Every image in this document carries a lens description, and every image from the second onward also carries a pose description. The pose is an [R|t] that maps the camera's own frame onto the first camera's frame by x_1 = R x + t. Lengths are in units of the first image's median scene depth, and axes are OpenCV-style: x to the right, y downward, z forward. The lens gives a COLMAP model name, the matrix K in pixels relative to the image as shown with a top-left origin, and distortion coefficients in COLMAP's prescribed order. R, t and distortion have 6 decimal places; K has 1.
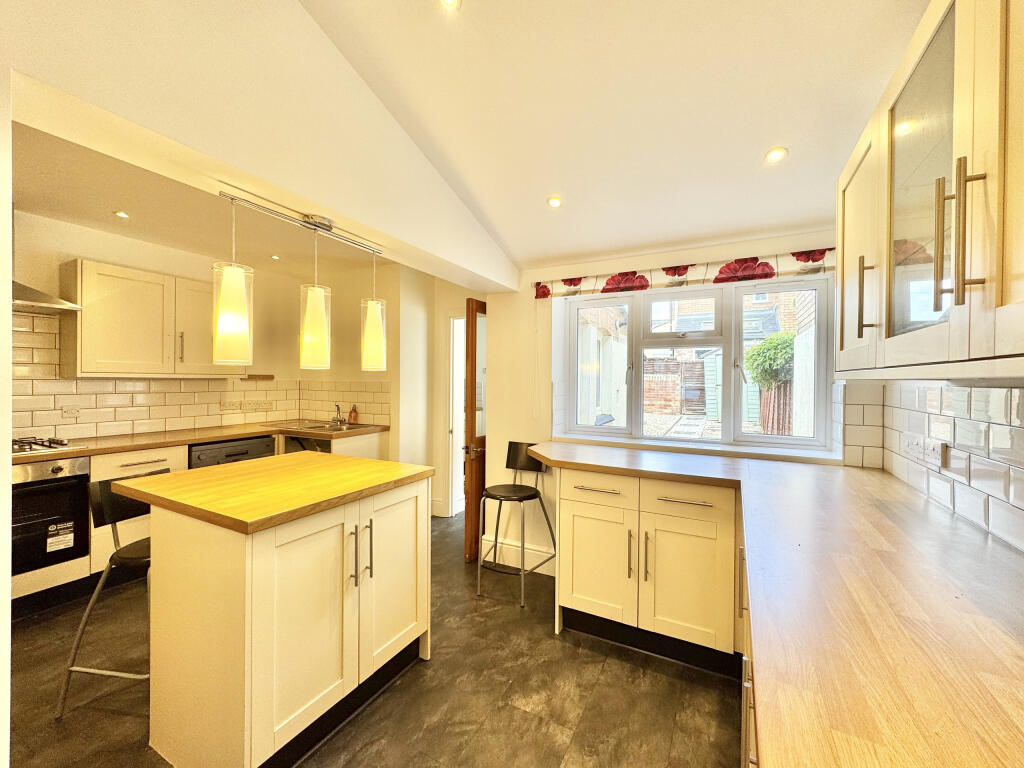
lens RADIAL K [[409.9, 0, 512.0], [0, 409.9, 383.5], [0, 0, 1]] dist [0.005452, 0.000221]
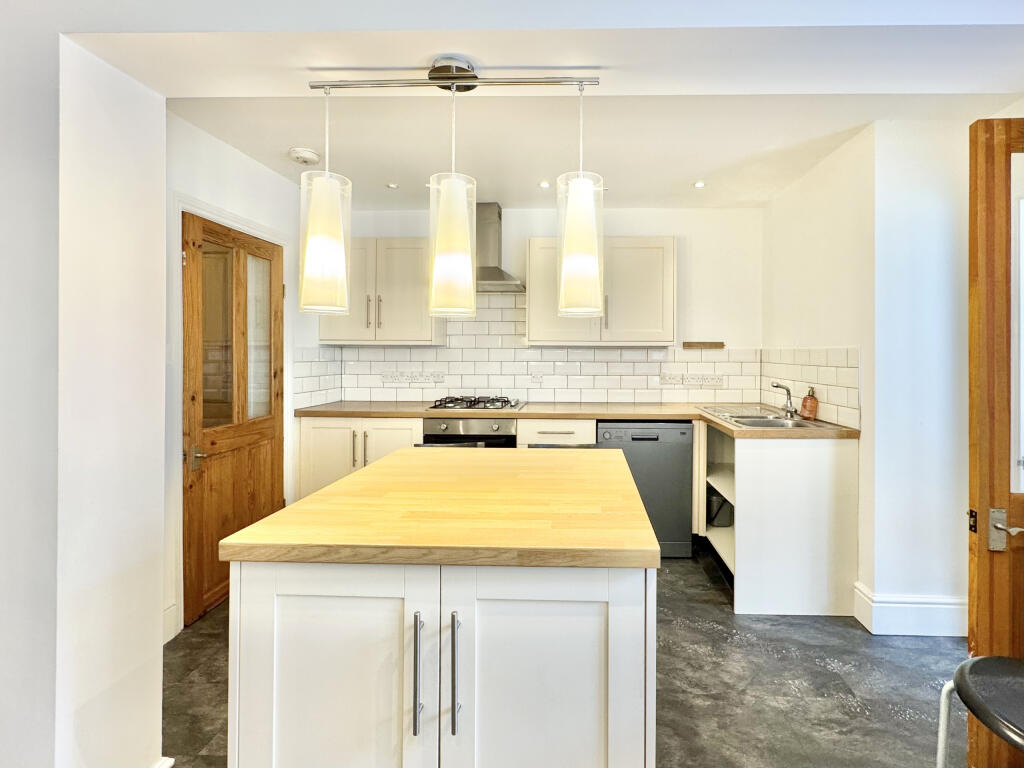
lens RADIAL K [[486.4, 0, 558.1], [0, 486.4, 351.1], [0, 0, 1]] dist [0.001842, 0.000360]
pose [[0.444647, -0.006541, -0.895682, 0.124362], [-0.007181, 0.999915, -0.010866, 0.011723], [0.895677, 0.011263, 0.444562, 0.449546]]
